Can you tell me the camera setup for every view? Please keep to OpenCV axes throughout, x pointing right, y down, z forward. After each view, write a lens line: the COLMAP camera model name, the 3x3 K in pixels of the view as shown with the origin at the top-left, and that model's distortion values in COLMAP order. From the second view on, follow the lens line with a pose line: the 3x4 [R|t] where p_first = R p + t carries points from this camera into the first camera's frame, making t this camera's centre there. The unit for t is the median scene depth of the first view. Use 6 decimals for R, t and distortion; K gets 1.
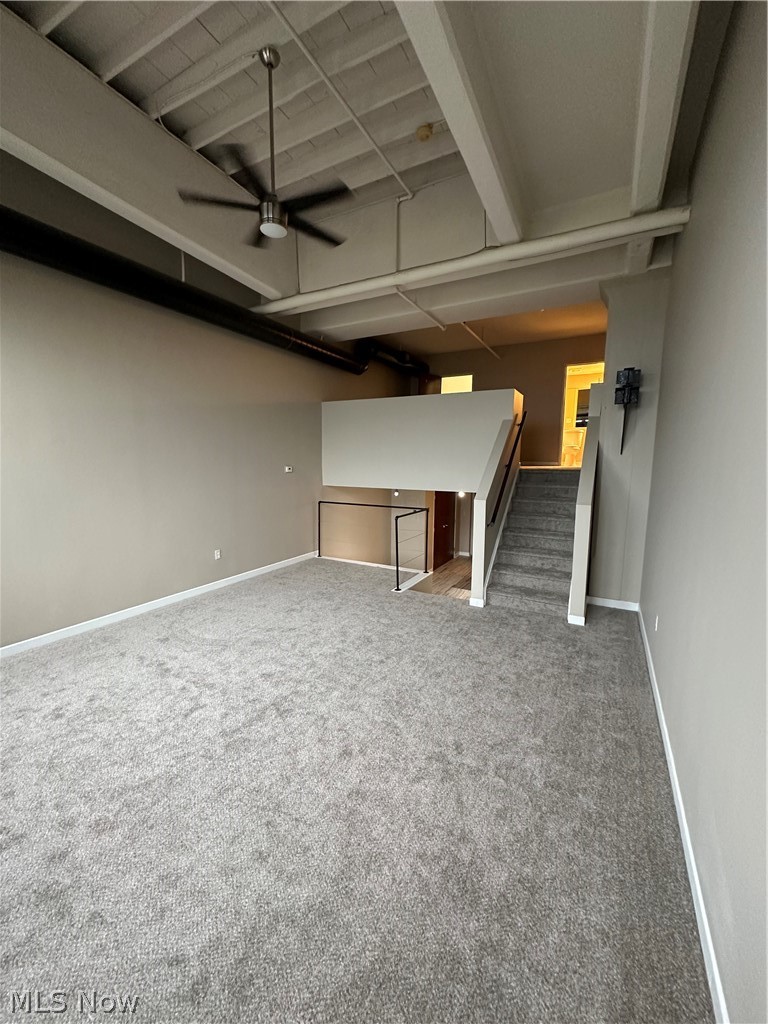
lens RADIAL K [[415.9, 0, 380.5], [0, 415.9, 510.0], [0, 0, 1]] dist [0.019306, -0.000008]
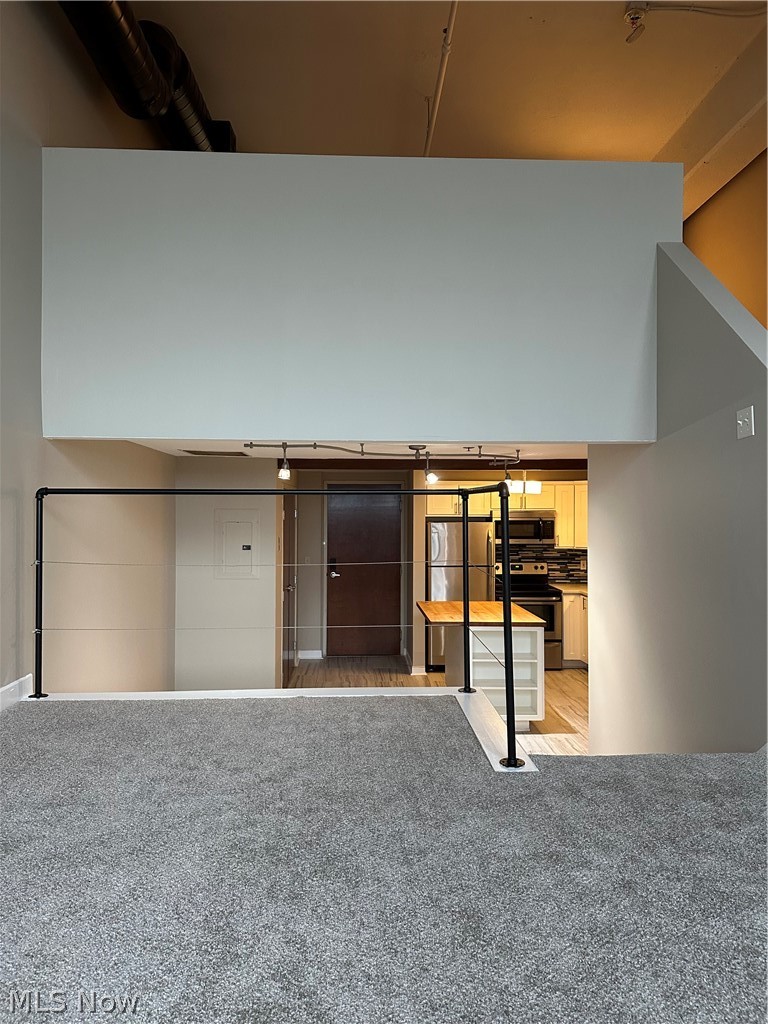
lens RADIAL K [[727.5, 0, 391.7], [0, 727.5, 510.2], [0, 0, 1]] dist [0.059062, -0.055577]
pose [[0.852841, -0.006997, 0.522125, -0.295735], [0.067174, 0.993072, -0.096415, 0.080288], [-0.517833, 0.117300, 0.847402, 0.695569]]
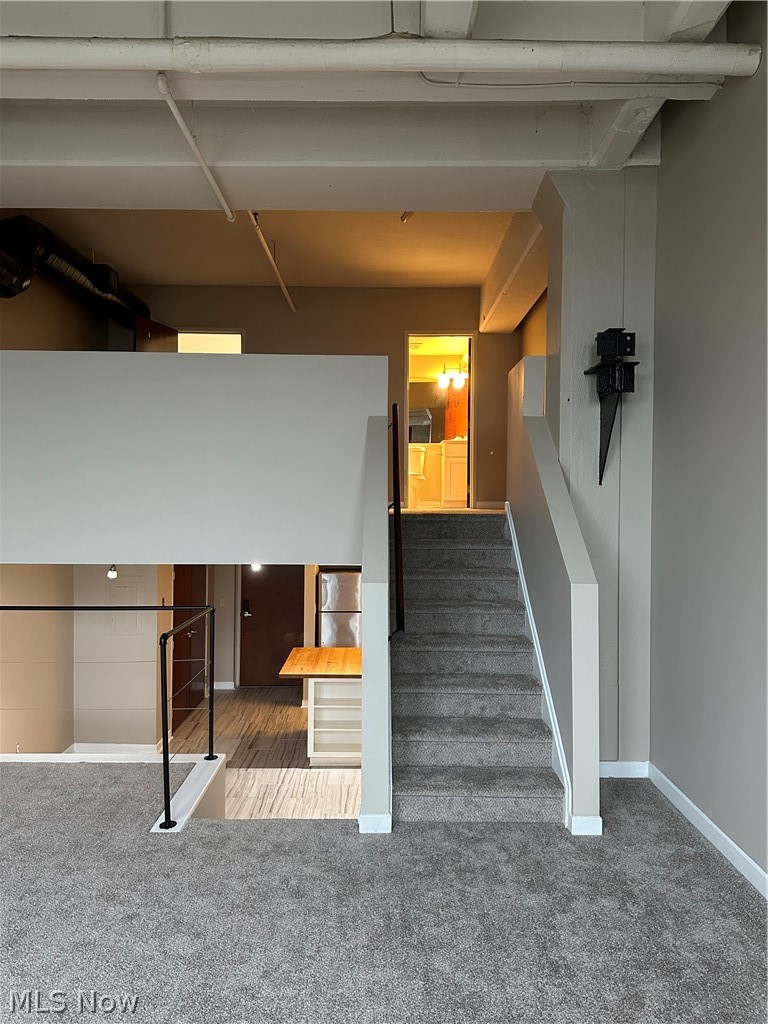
lens RADIAL K [[727.5, 0, 378.0], [0, 727.5, 505.1], [0, 0, 1]] dist [0.059062, -0.055577]
pose [[0.876972, -0.004338, 0.480521, -0.128133], [0.059749, 0.993184, -0.100078, -0.027227], [-0.476812, 0.116476, 0.871254, 0.302409]]
